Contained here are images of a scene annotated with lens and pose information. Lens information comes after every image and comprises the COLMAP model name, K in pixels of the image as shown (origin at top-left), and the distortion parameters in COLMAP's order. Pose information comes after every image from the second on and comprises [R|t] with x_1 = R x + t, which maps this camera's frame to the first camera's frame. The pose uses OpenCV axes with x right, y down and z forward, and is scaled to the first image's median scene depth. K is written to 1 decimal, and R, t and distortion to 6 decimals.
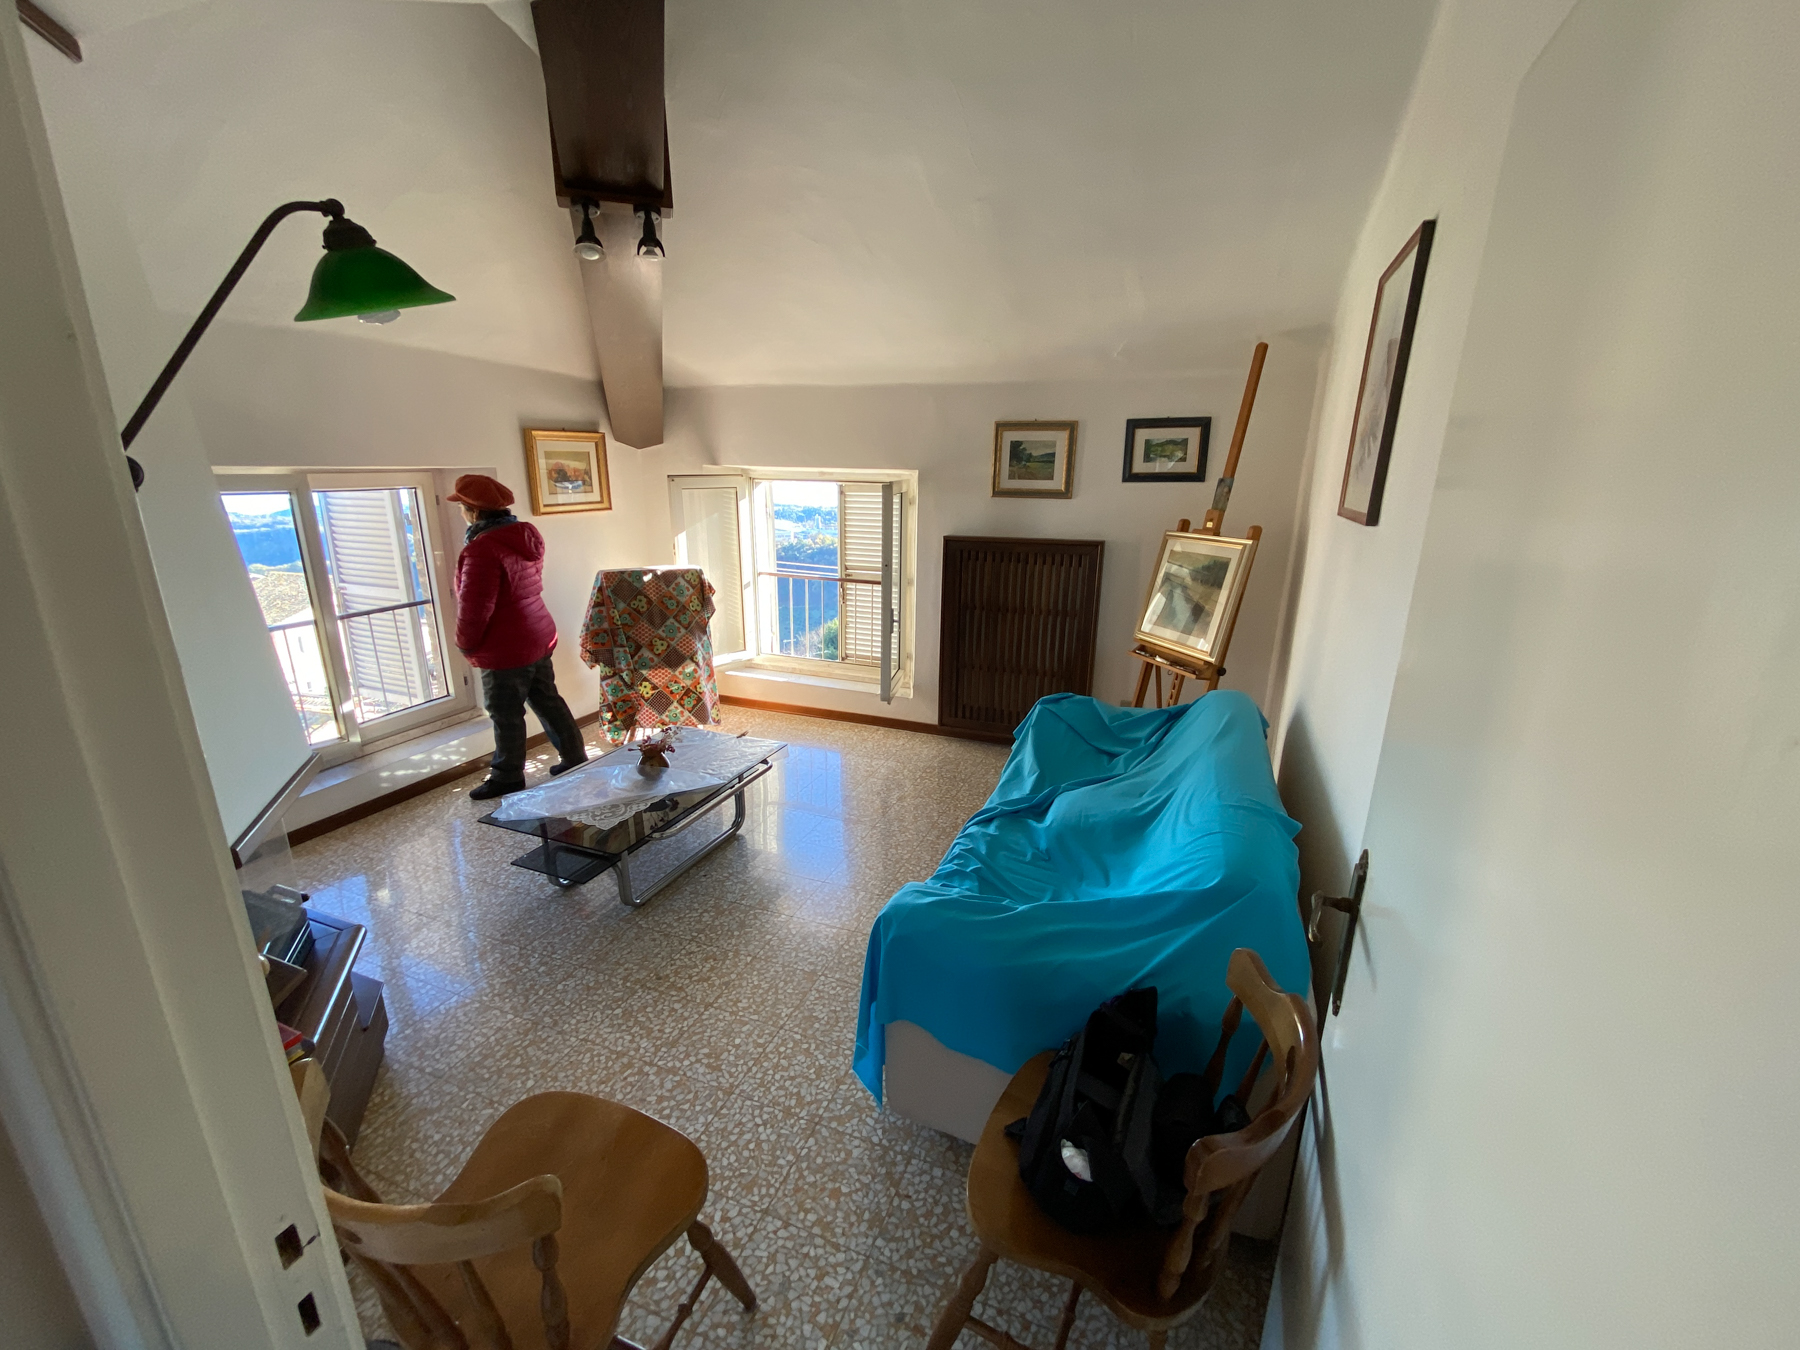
lens RADIAL K [[723.5, 0, 897.9], [0, 723.5, 673.9], [0, 0, 1]] dist [0.003903, -0.003119]
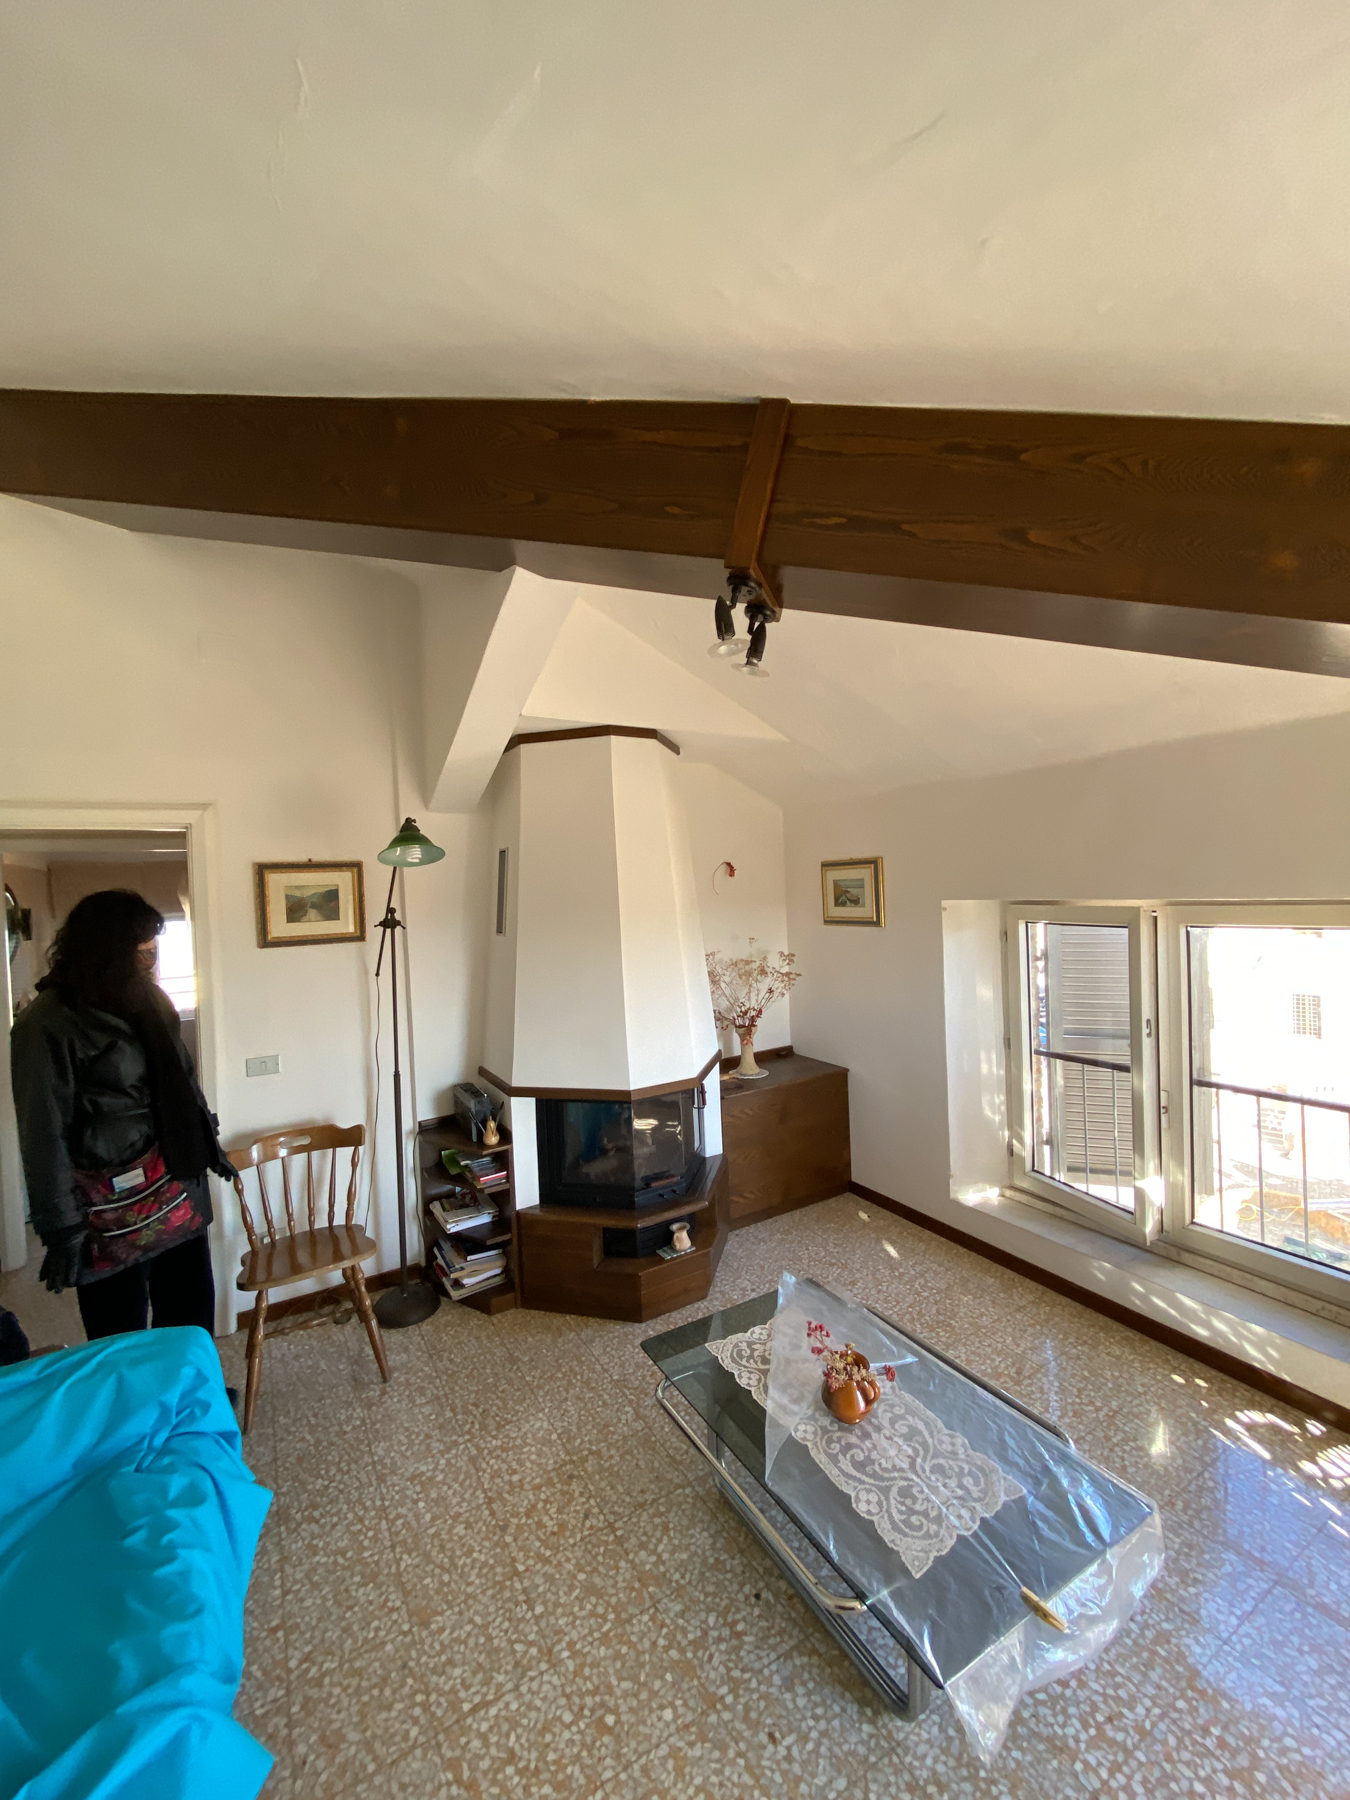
lens RADIAL K [[723.5, 0, 676.6], [0, 723.5, 907.1], [0, 0, 1]] dist [0.003903, -0.003119]
pose [[-0.609540, 0.030350, -0.792174, 0.297107], [-0.187308, 0.965460, 0.181113, -0.476502], [0.770310, 0.258776, -0.582802, 1.547929]]
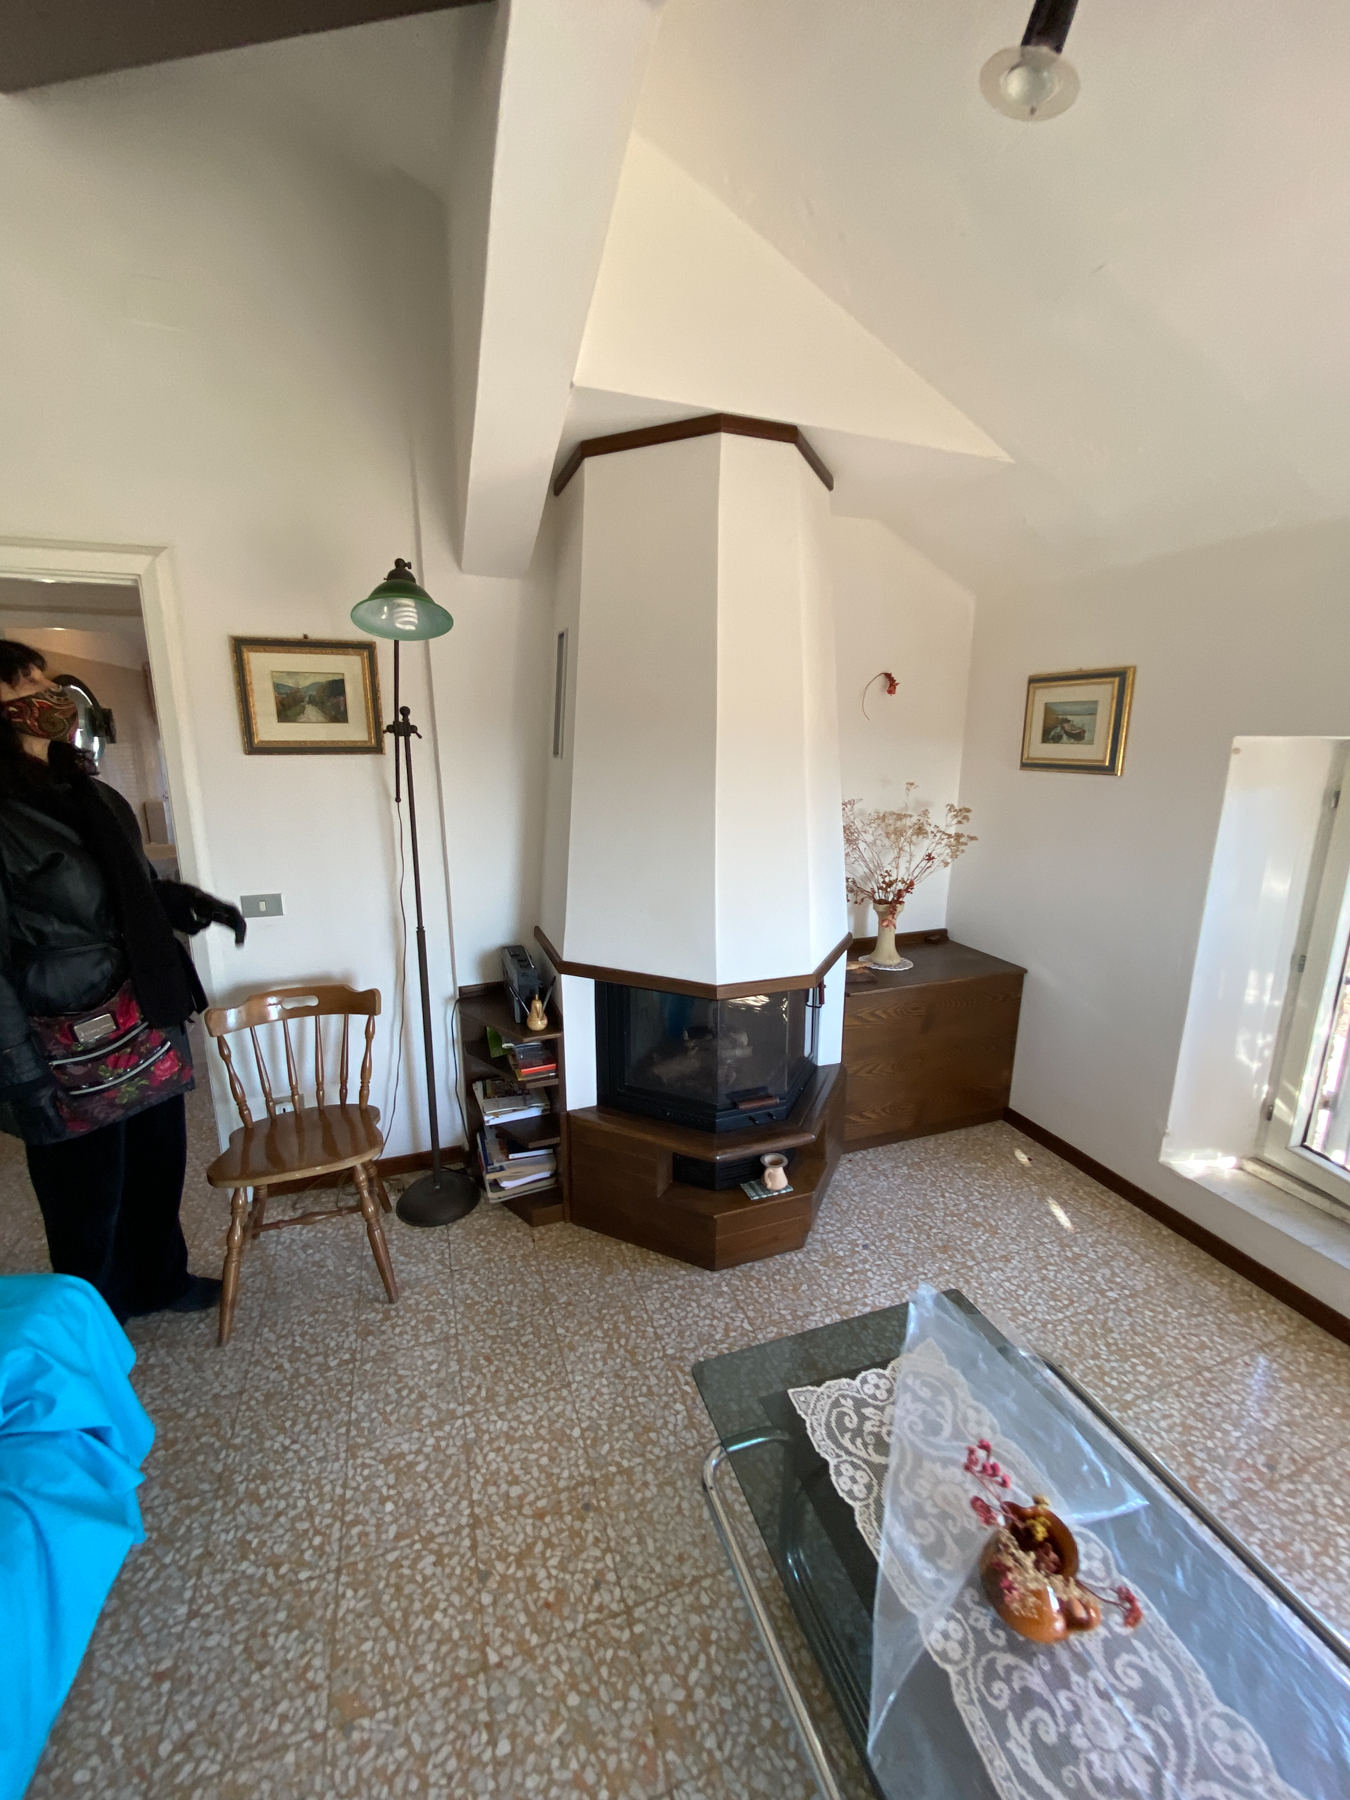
lens RADIAL K [[723.5, 0, 675.2], [0, 723.5, 903.1], [0, 0, 1]] dist [0.003903, -0.003119]
pose [[-0.746418, 0.133216, -0.652008, -0.041079], [-0.196225, 0.892140, 0.406917, -0.365874], [0.635890, 0.431670, -0.639769, 1.325086]]
